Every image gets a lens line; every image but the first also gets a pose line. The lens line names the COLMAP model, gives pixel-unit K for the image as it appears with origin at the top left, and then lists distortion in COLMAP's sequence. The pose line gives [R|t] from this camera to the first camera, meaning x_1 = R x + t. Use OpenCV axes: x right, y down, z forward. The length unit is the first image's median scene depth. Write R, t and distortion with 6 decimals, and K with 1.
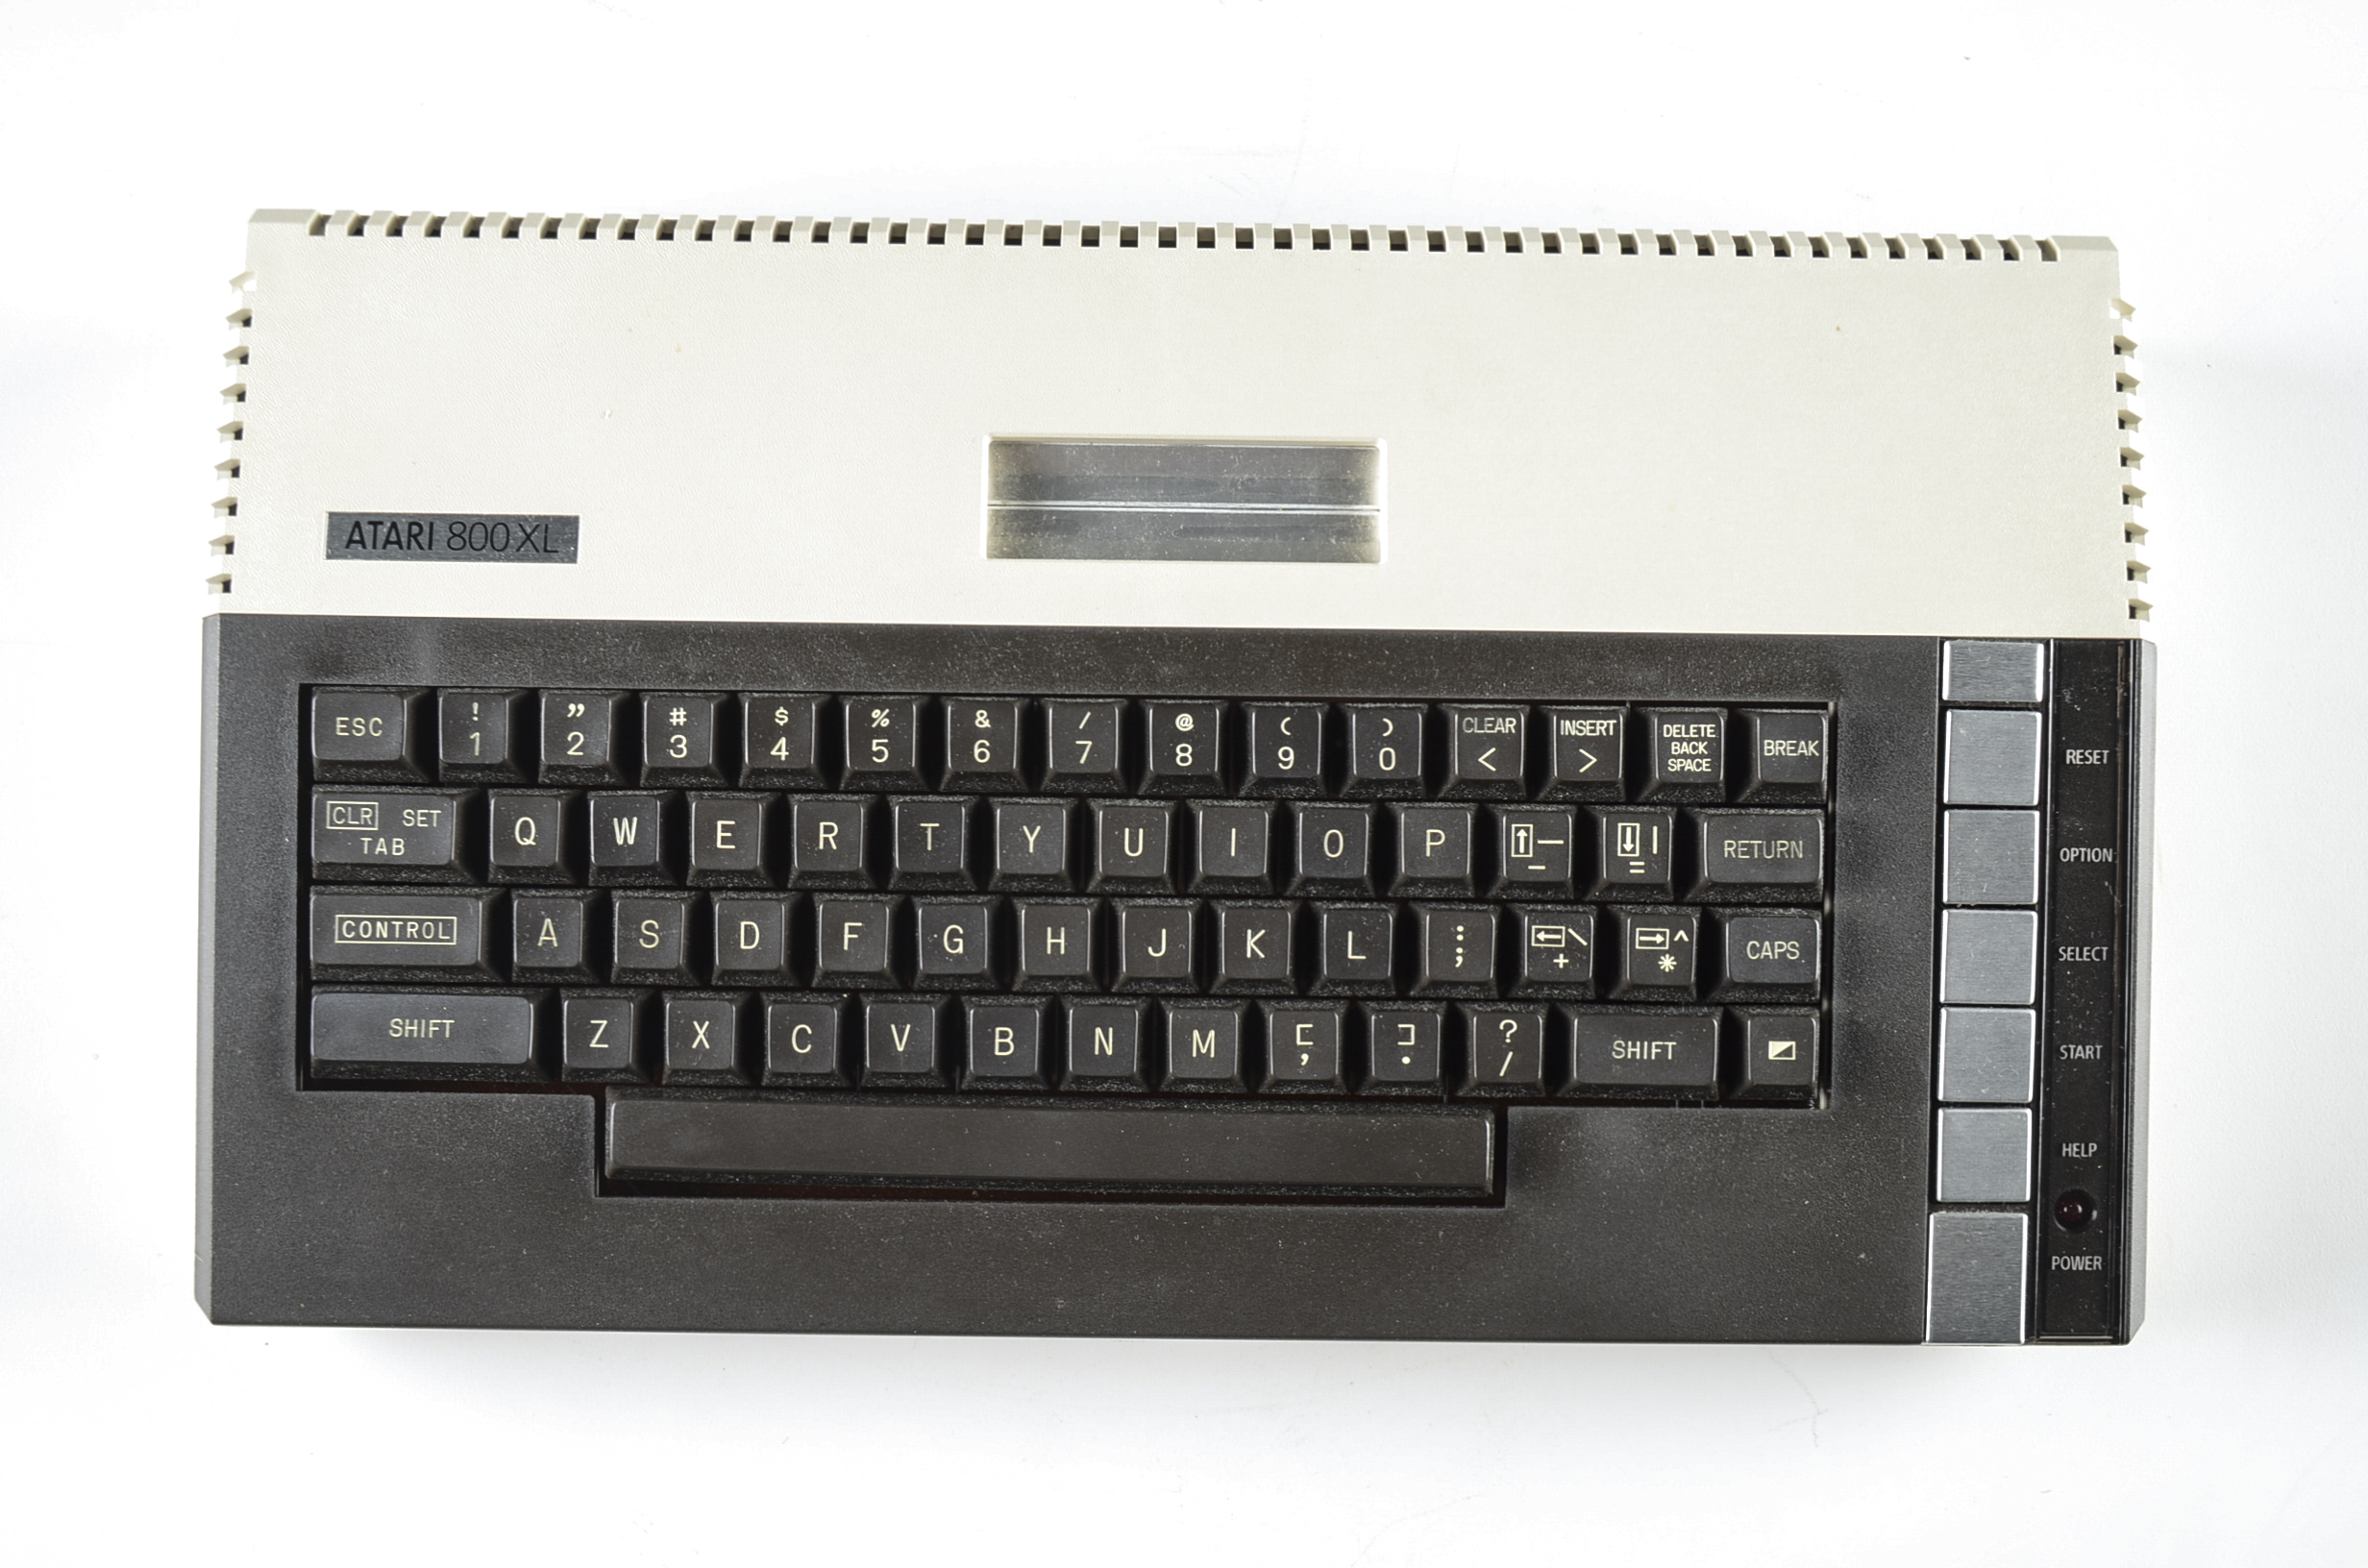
lens RADIAL K [[2604.9, 0, 1184.0], [0, 2604.9, 784.0], [0, 0, 1]] dist [-0.007037, -0.012607]
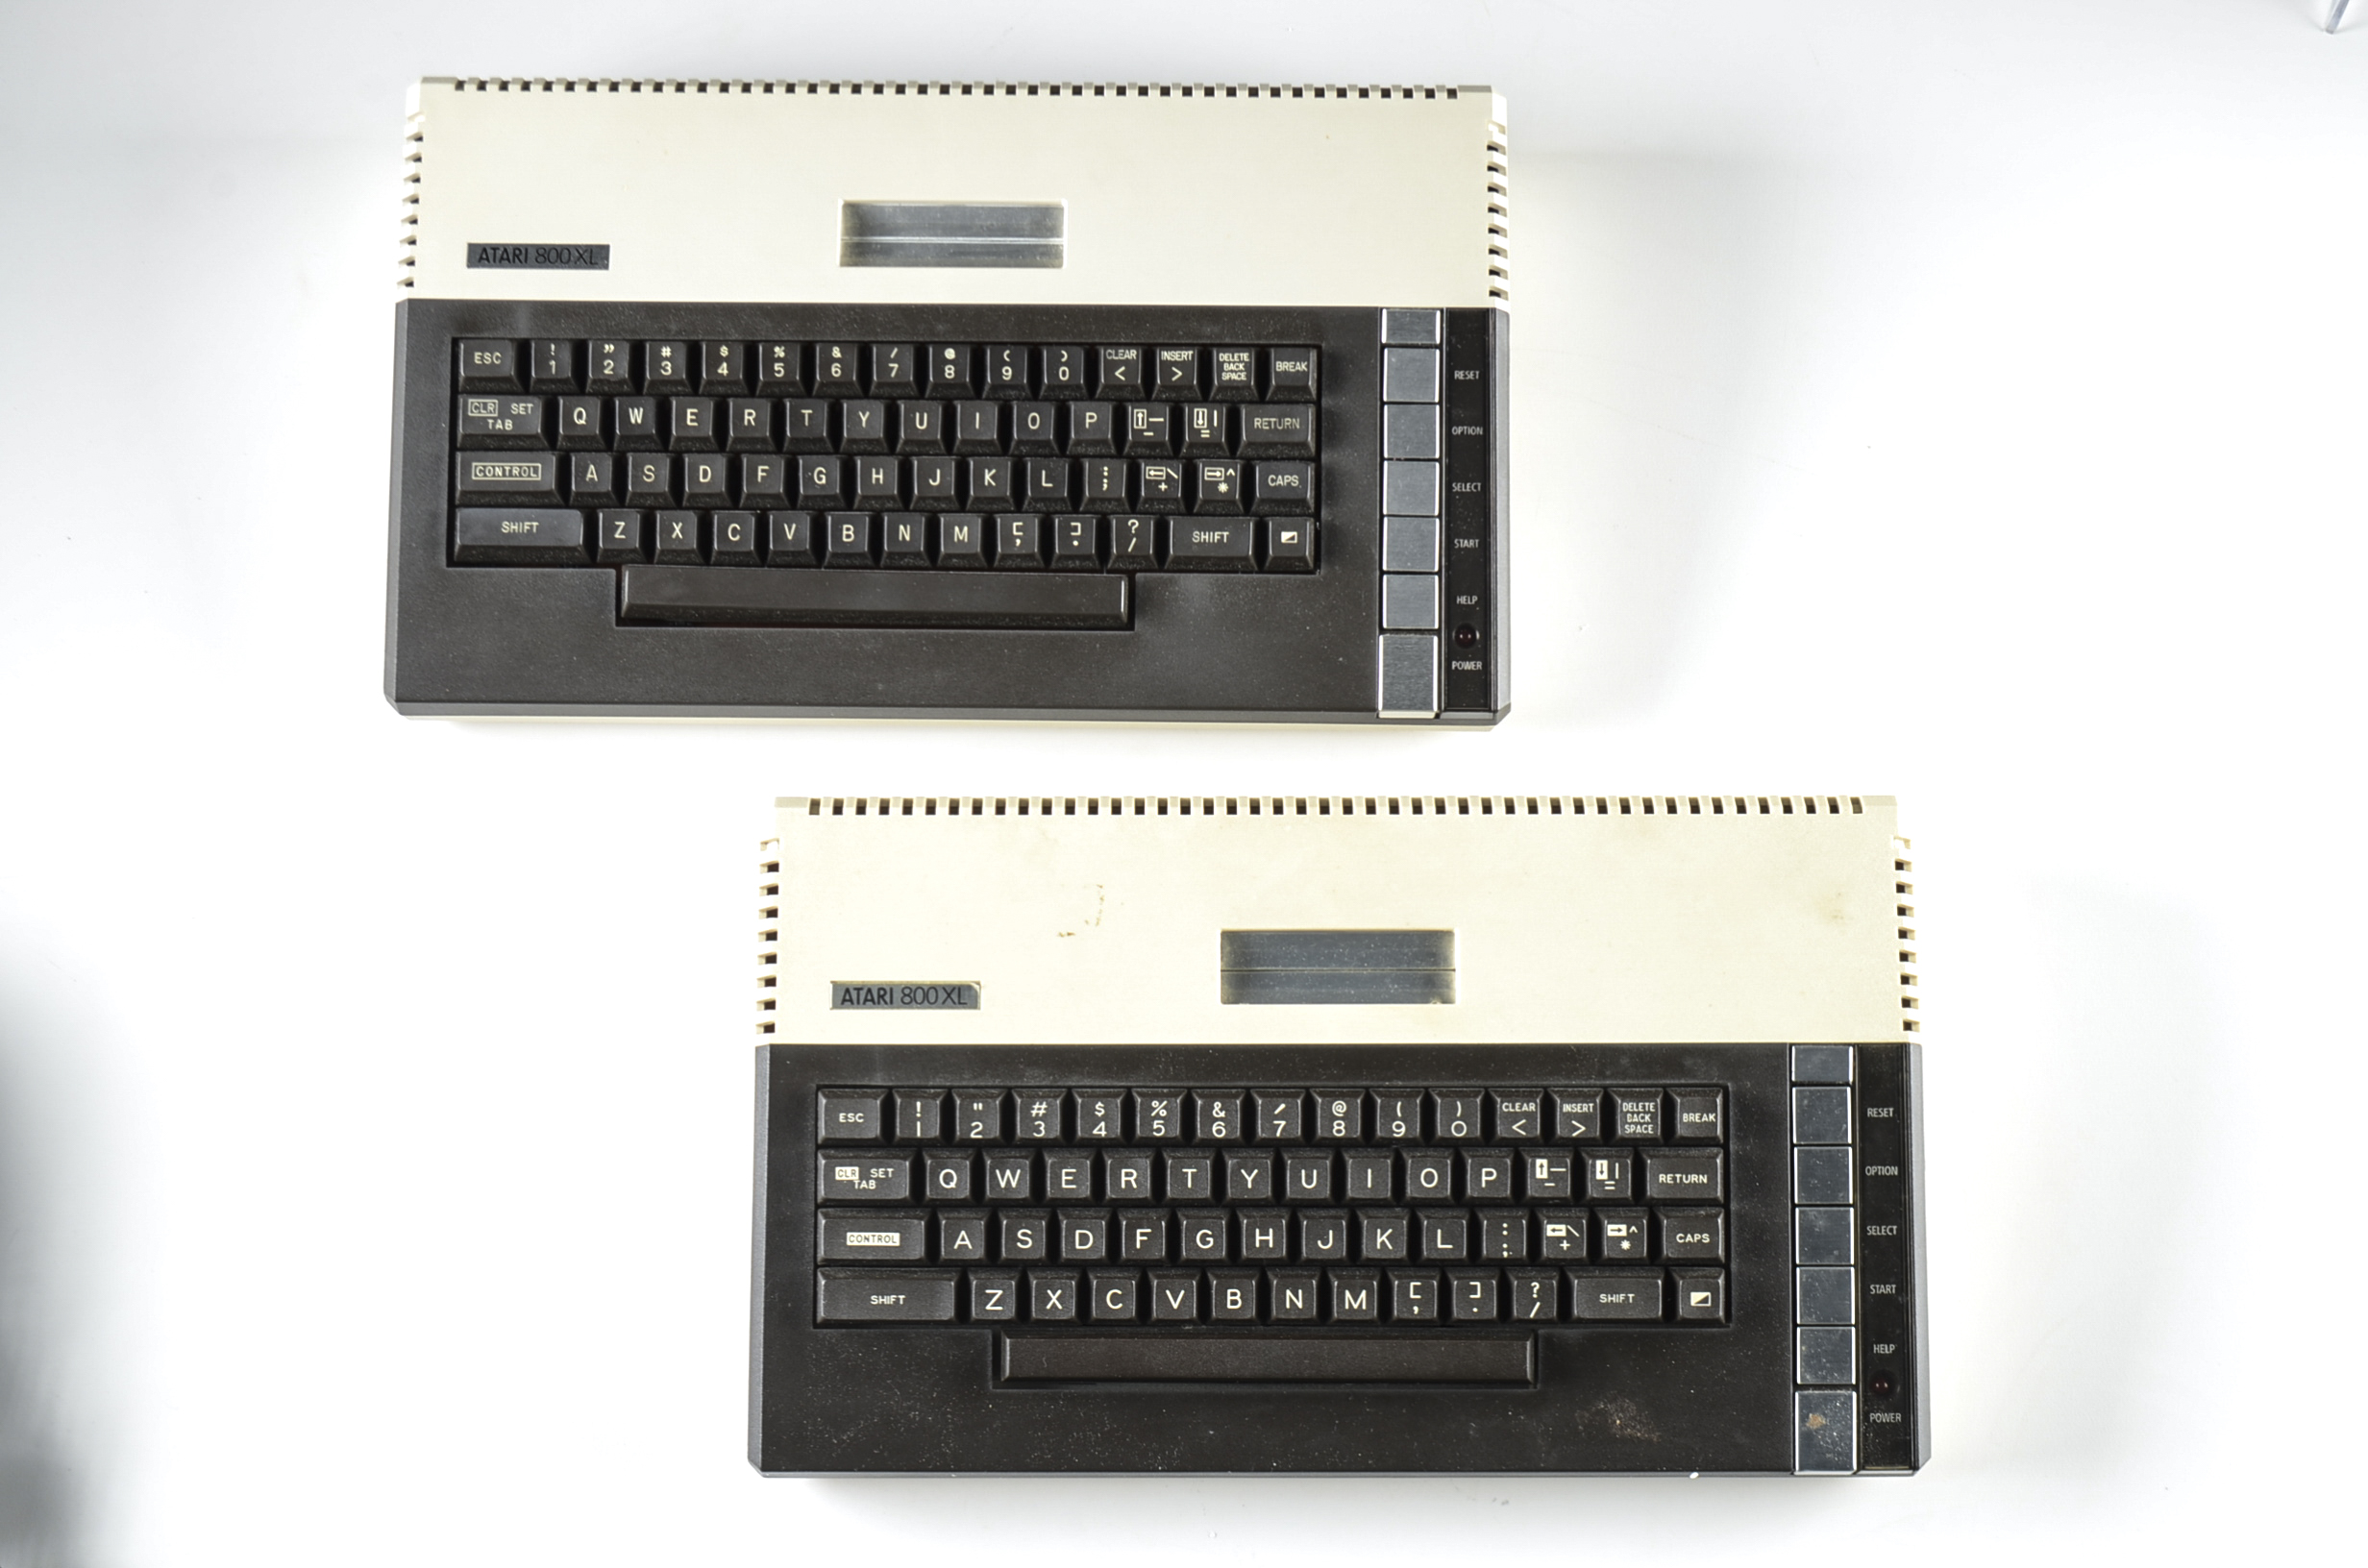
lens RADIAL K [[4070.4, 0, 1184.0], [0, 4070.4, 784.0], [0, 0, 1]] dist [0.010069, 0.088309]
pose [[0.999913, -0.004974, -0.012244, 0.191490], [0.003828, 0.995755, -0.091969, 0.522280], [0.012650, 0.091914, 0.995687, -1.730334]]
